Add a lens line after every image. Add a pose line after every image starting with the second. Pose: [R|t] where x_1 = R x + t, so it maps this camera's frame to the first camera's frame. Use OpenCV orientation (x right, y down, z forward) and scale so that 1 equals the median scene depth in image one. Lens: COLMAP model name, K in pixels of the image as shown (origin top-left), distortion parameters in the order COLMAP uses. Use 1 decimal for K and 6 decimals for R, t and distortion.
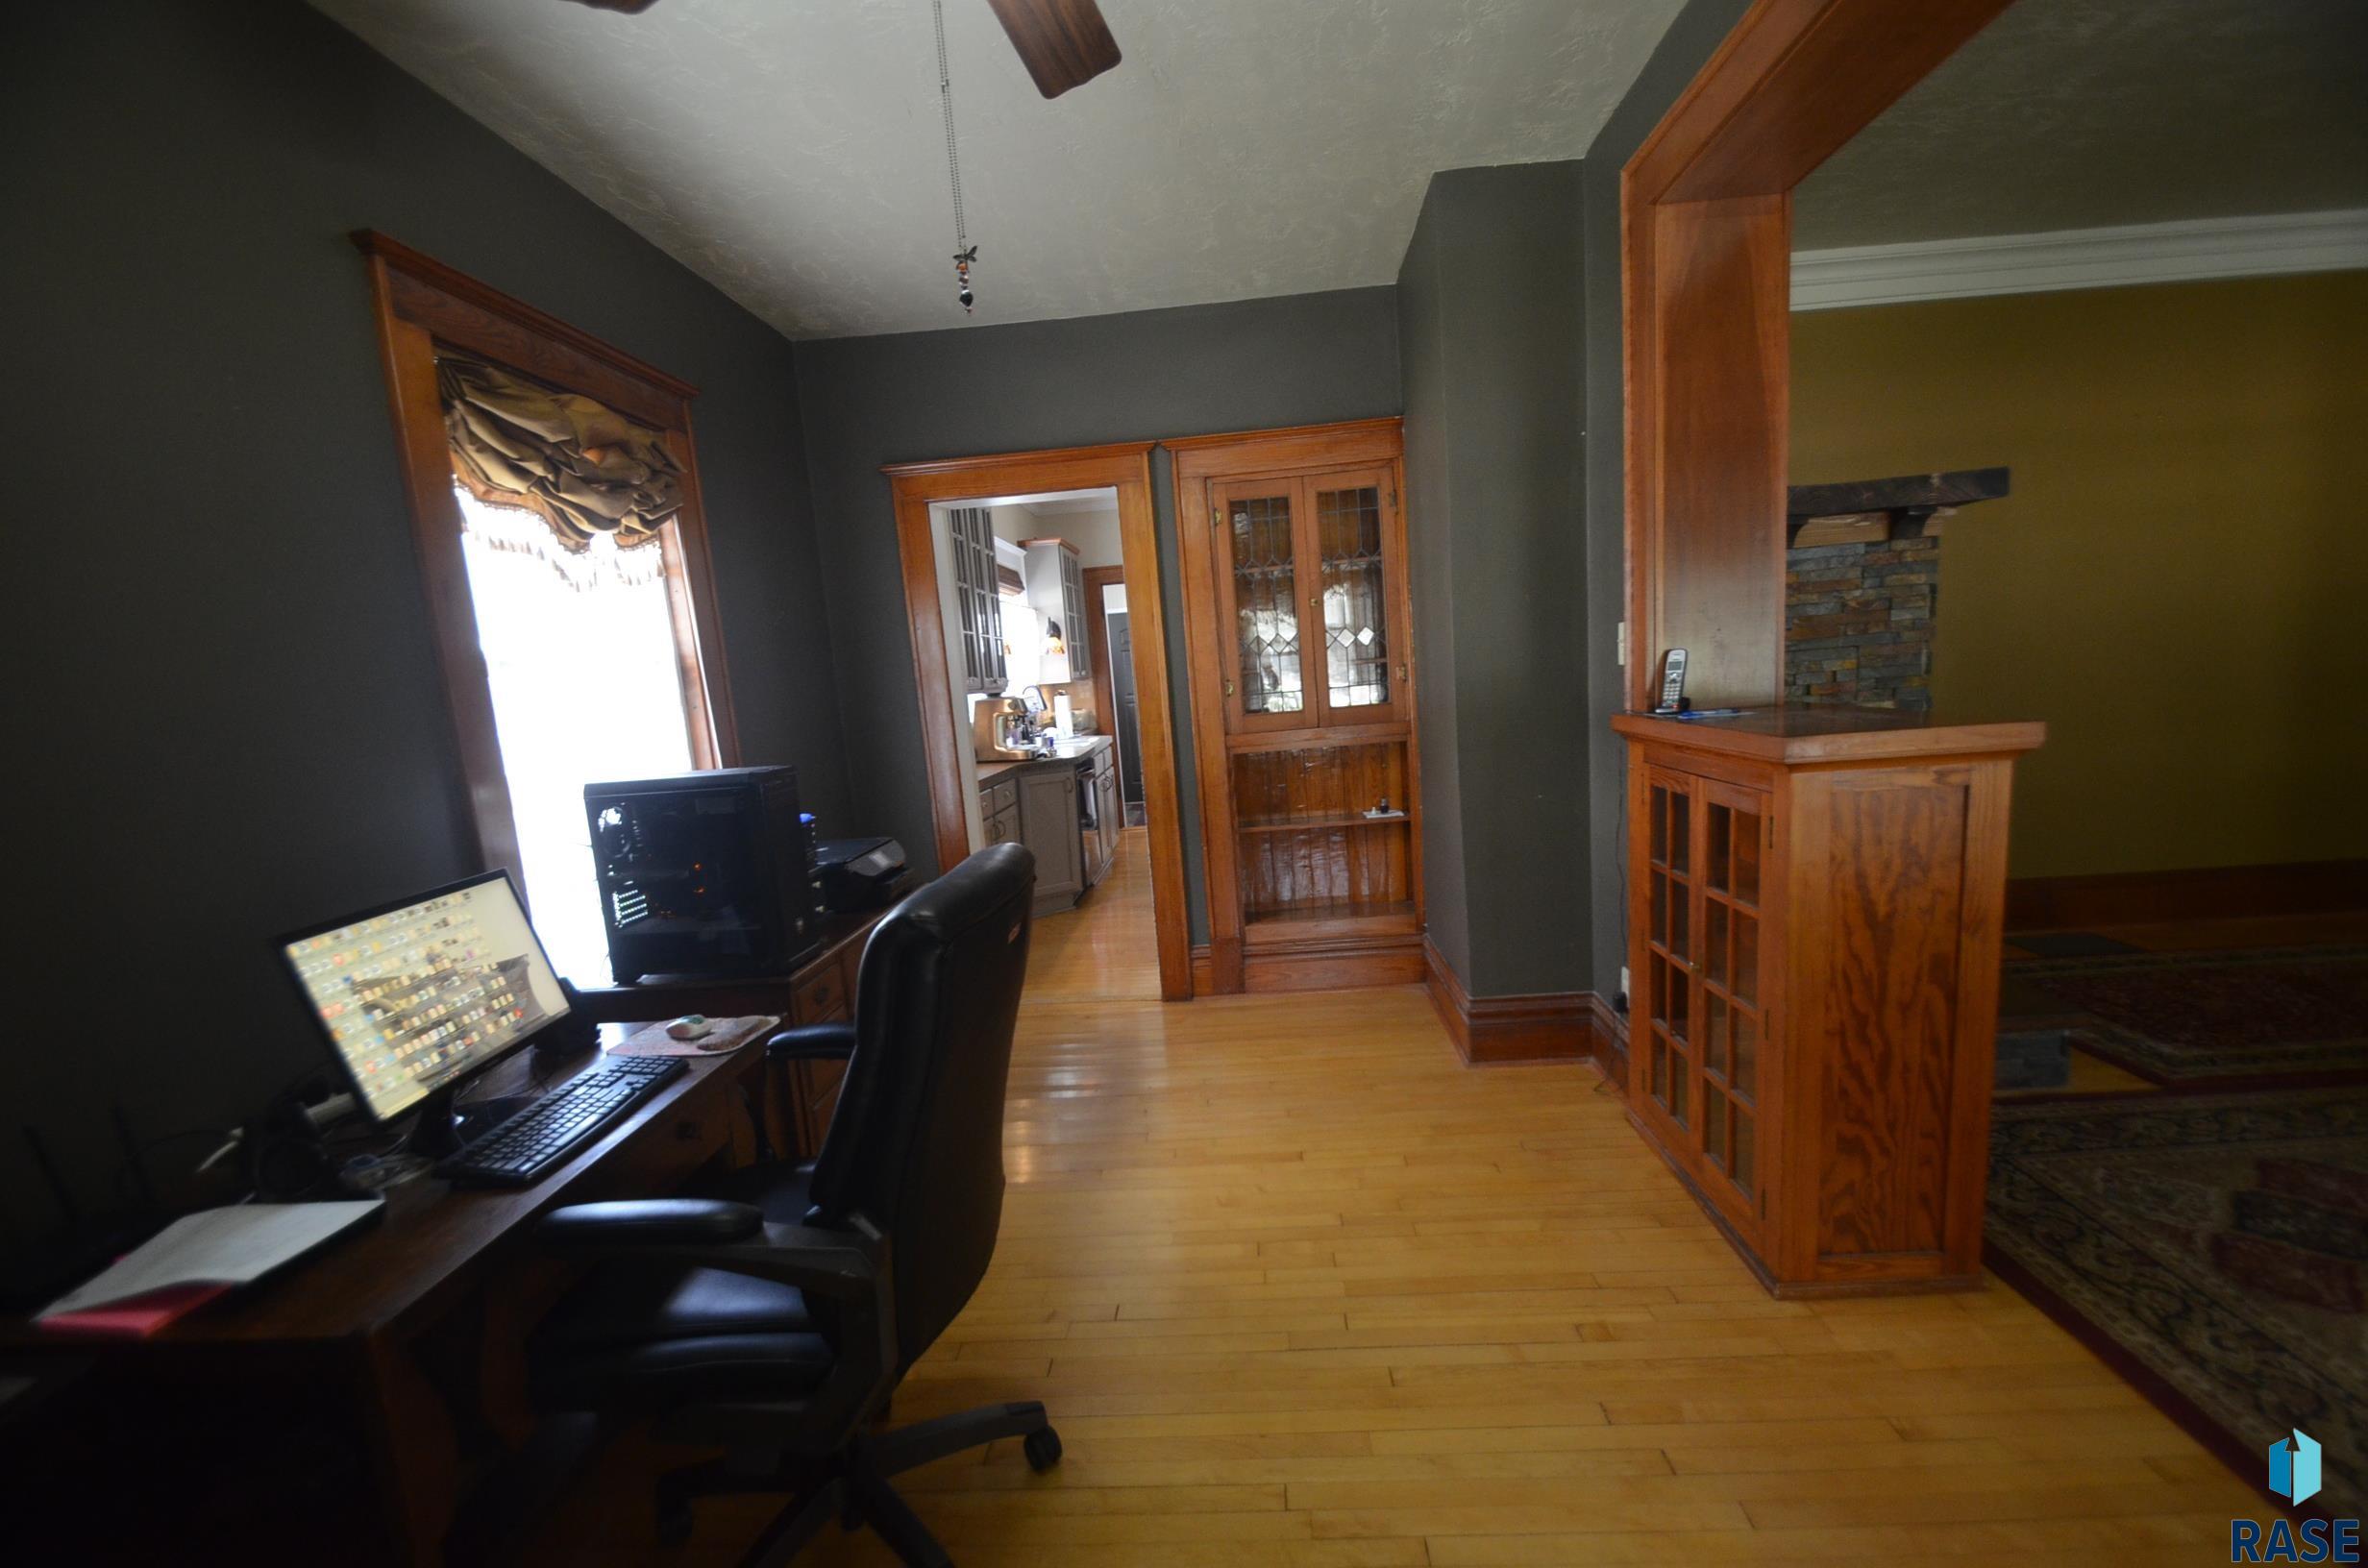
lens RADIAL K [[1033.5, 0, 1199.9], [0, 1033.5, 832.6], [0, 0, 1]] dist [0.002926, -0.000401]
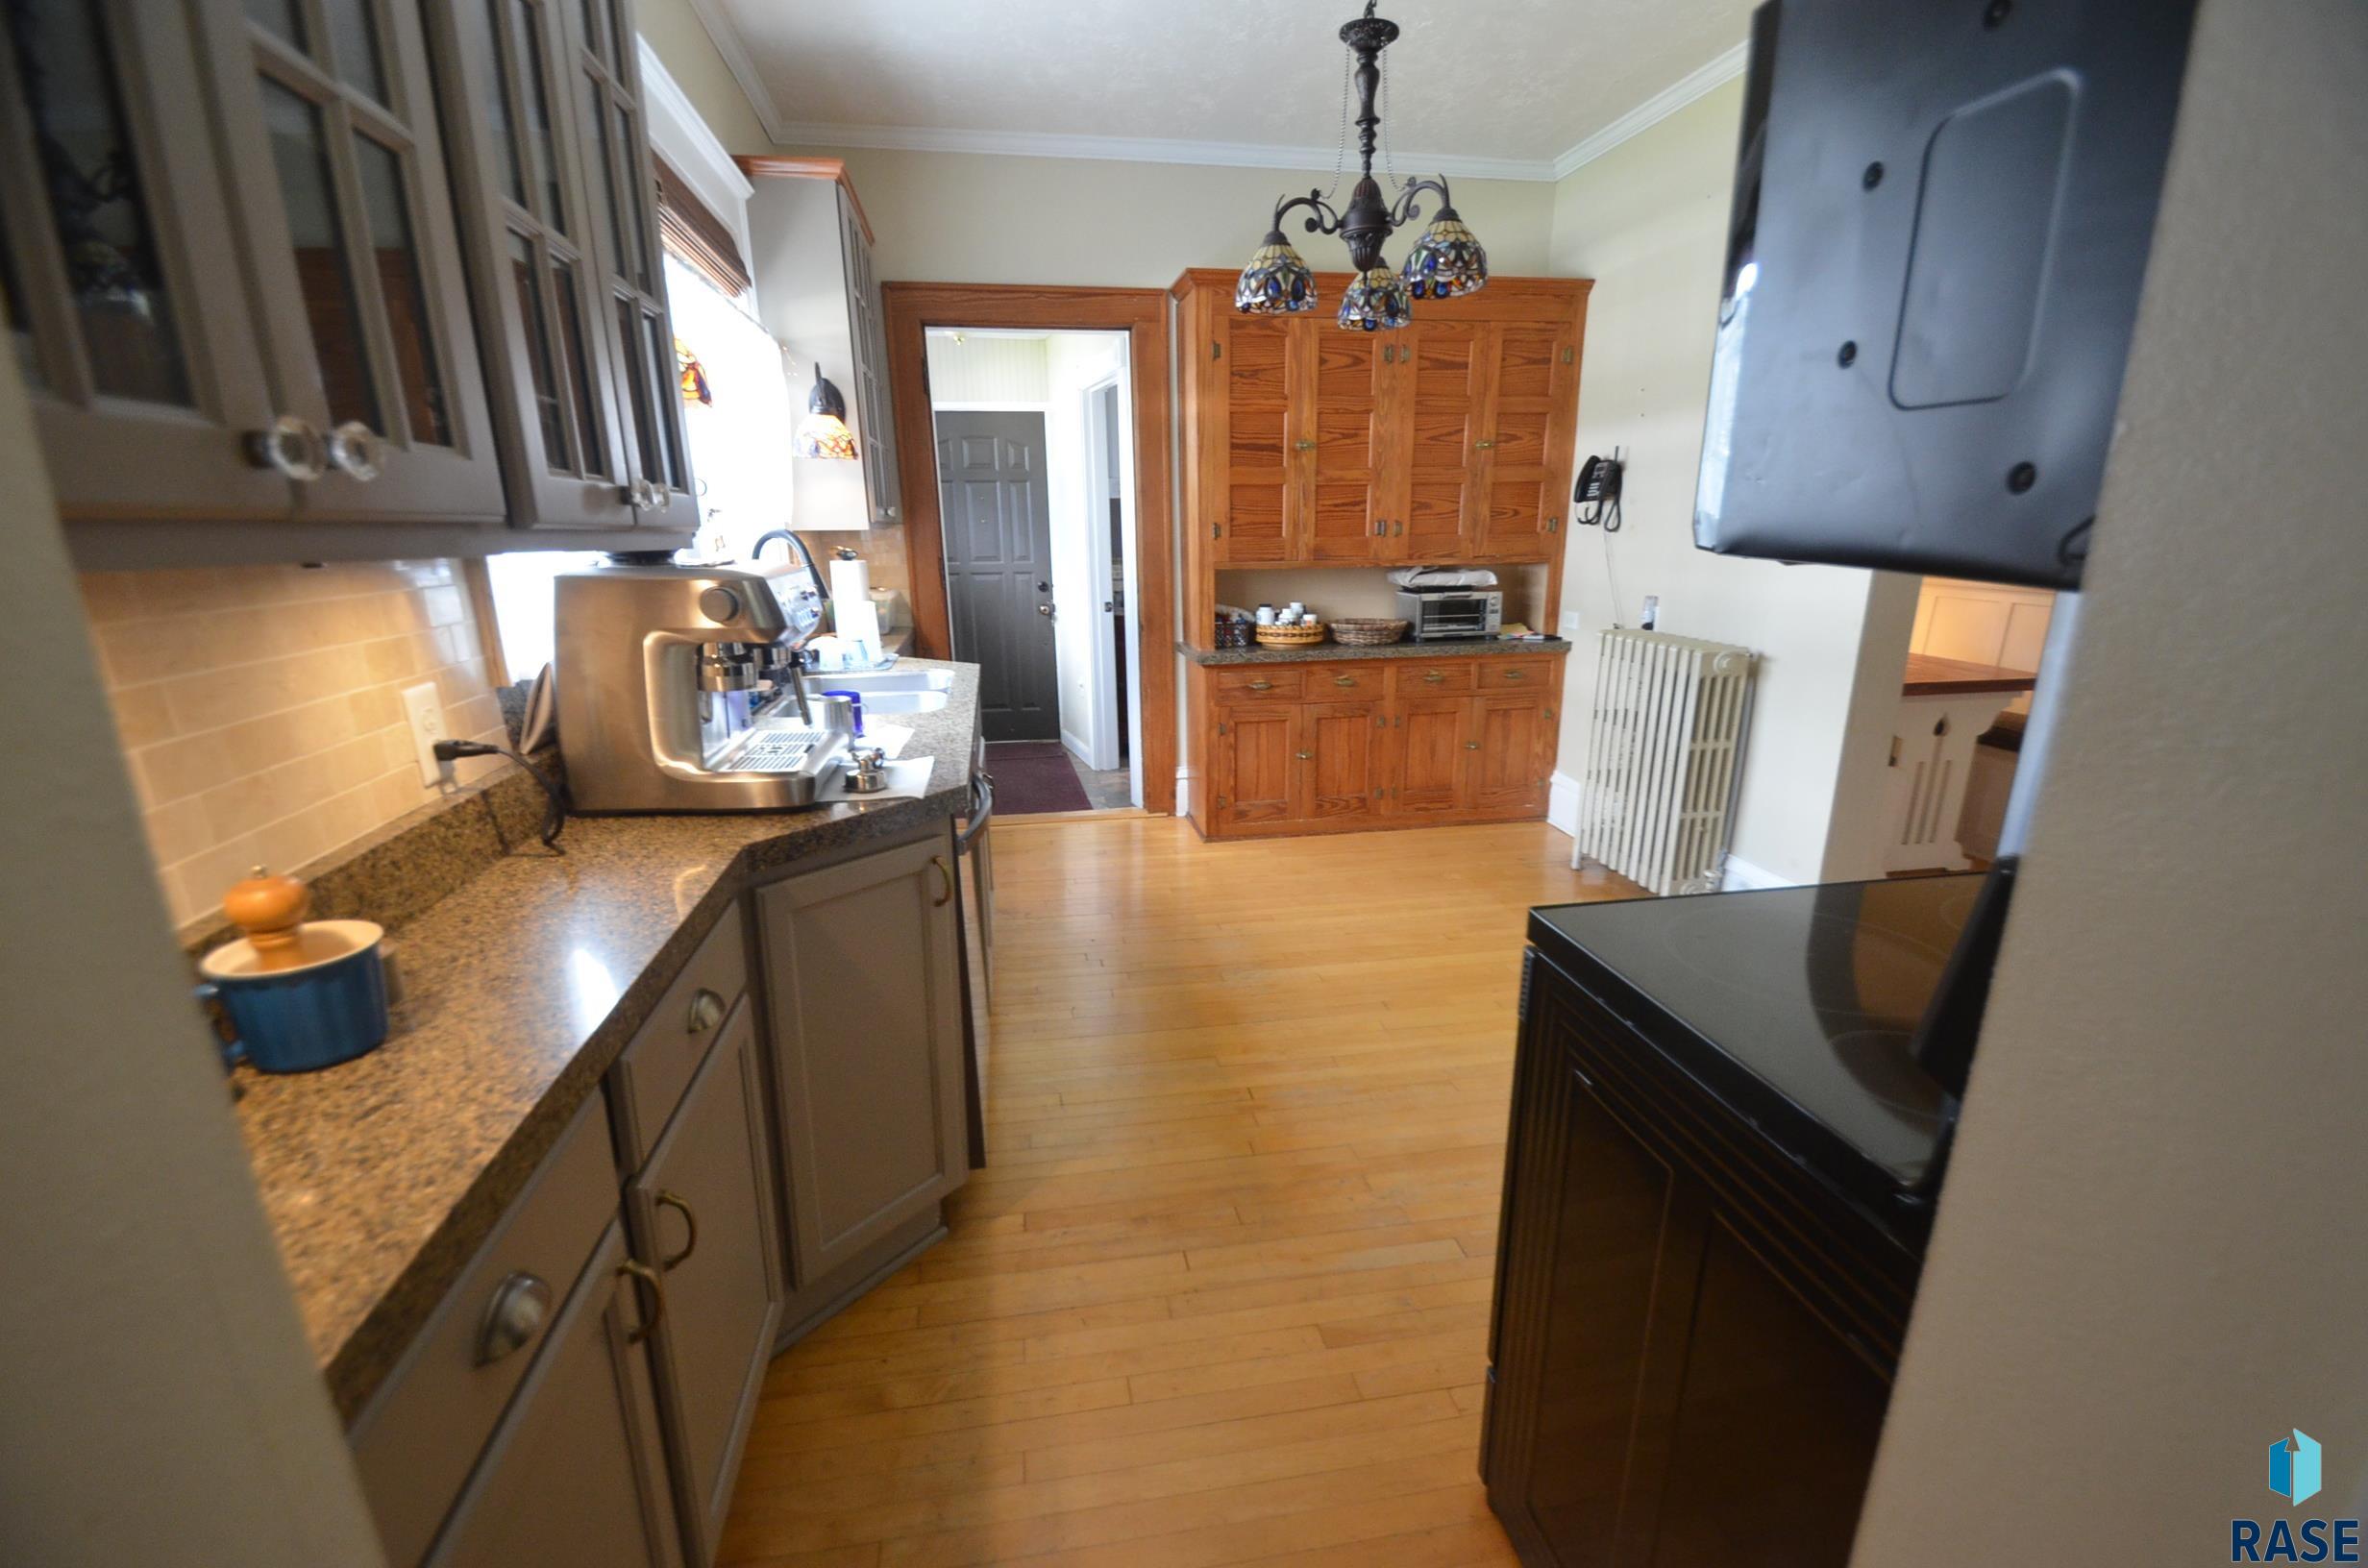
lens RADIAL K [[1033.5, 0, 1199.9], [0, 1033.5, 832.6], [0, 0, 1]] dist [0.002926, -0.000401]
pose [[0.970548, 0.000244, 0.240906, -0.097007], [-0.029547, 0.992570, 0.118033, -0.076598], [-0.239087, -0.121675, 0.963344, 0.544840]]
